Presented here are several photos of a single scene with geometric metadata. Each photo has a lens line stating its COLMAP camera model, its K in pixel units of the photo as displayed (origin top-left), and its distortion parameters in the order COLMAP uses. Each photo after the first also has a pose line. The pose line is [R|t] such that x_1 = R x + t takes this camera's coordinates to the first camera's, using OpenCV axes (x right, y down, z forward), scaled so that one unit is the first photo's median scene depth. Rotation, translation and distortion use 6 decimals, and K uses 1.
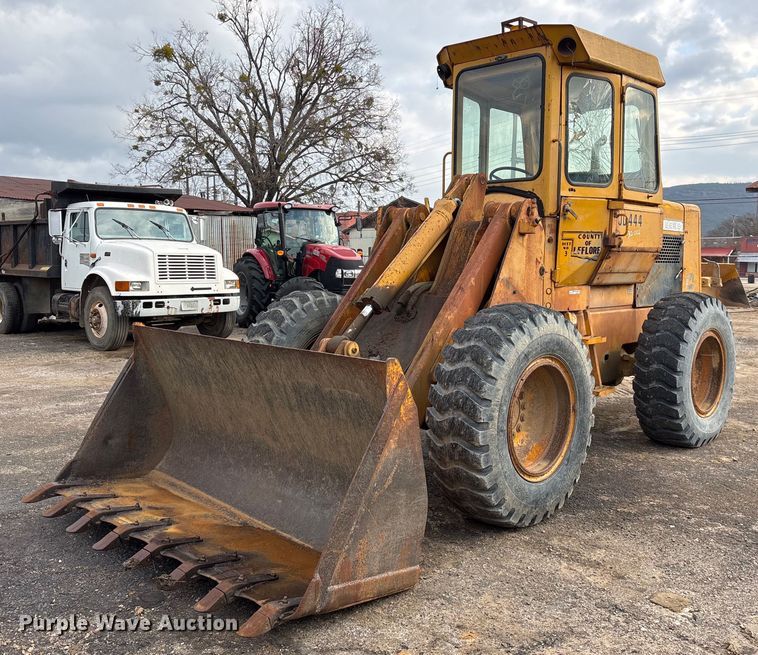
lens RADIAL K [[787.7, 0, 379.5], [0, 787.7, 280.1], [0, 0, 1]] dist [0.102118, -0.013056]
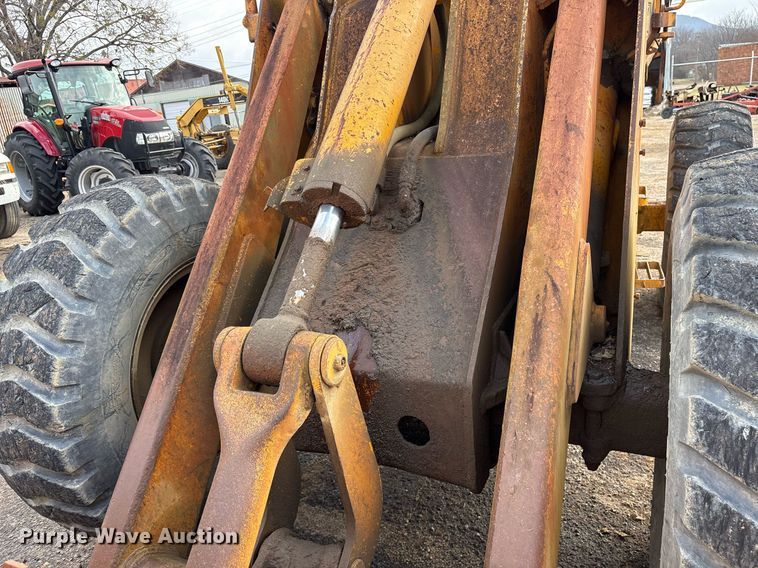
lens RADIAL K [[583.4, 0, 379.0], [0, 583.4, 284.0], [0, 0, 1]] dist [0.067624, -0.090333]
pose [[0.934930, -0.191938, 0.298439, -0.020200], [0.110420, 0.956687, 0.269366, -0.001068], [-0.337215, -0.218885, 0.915629, 0.193565]]
